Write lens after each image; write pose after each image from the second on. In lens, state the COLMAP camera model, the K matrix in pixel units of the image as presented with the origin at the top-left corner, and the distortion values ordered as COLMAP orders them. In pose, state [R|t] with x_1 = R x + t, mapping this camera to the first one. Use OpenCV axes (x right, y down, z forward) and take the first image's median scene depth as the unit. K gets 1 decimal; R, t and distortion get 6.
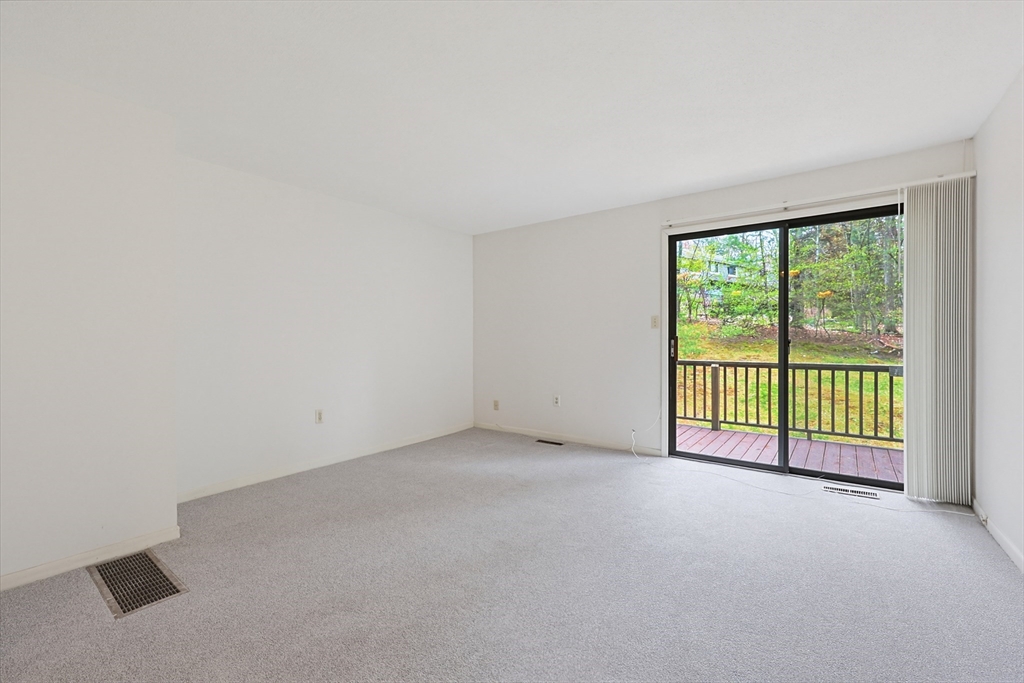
lens RADIAL K [[441.3, 0, 504.8], [0, 441.3, 343.4], [0, 0, 1]] dist [-0.006605, 0.001083]
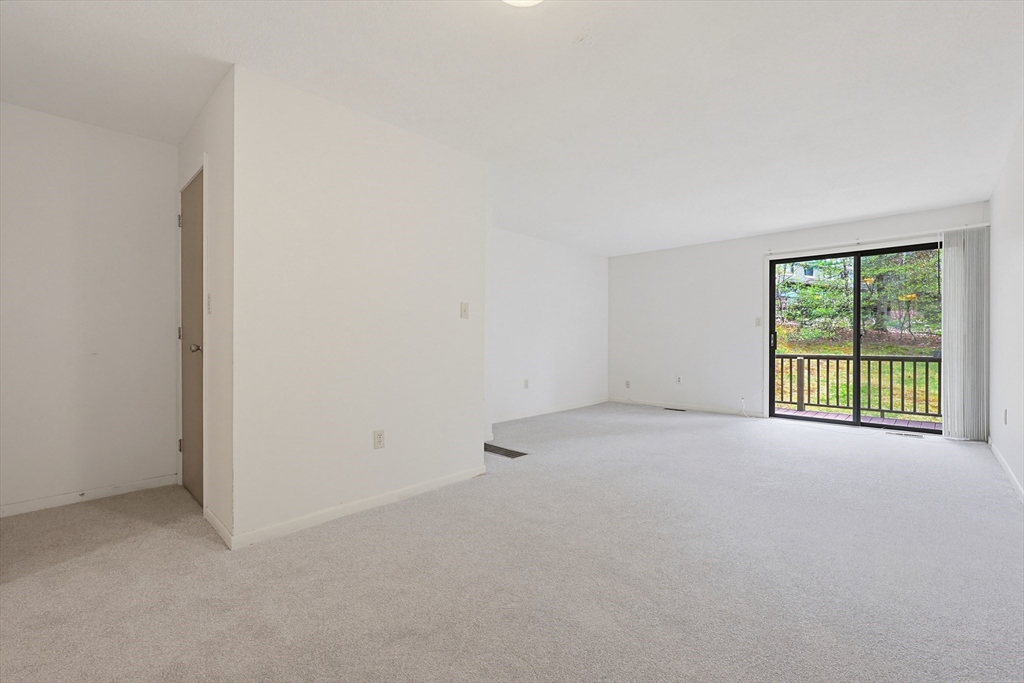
lens RADIAL K [[441.3, 0, 514.6], [0, 441.3, 342.5], [0, 0, 1]] dist [-0.006605, 0.001083]
pose [[0.993621, 0.006136, -0.112600, -0.205884], [-0.007084, 0.999943, -0.008022, 0.025842], [0.112544, 0.008768, 0.993608, -0.361214]]
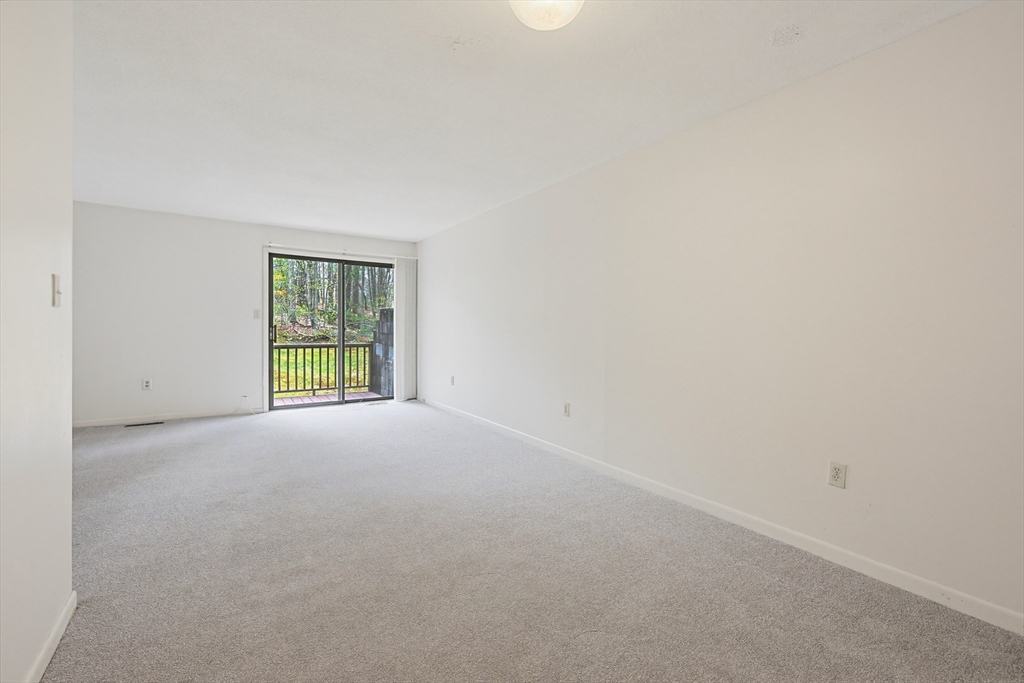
lens RADIAL K [[441.3, 0, 516.3], [0, 441.3, 337.1], [0, 0, 1]] dist [-0.006605, 0.001083]
pose [[0.329721, -0.006403, 0.944057, -0.510692], [0.001620, 0.999979, 0.006216, 0.011617], [-0.944077, -0.000520, 0.329724, -0.148187]]
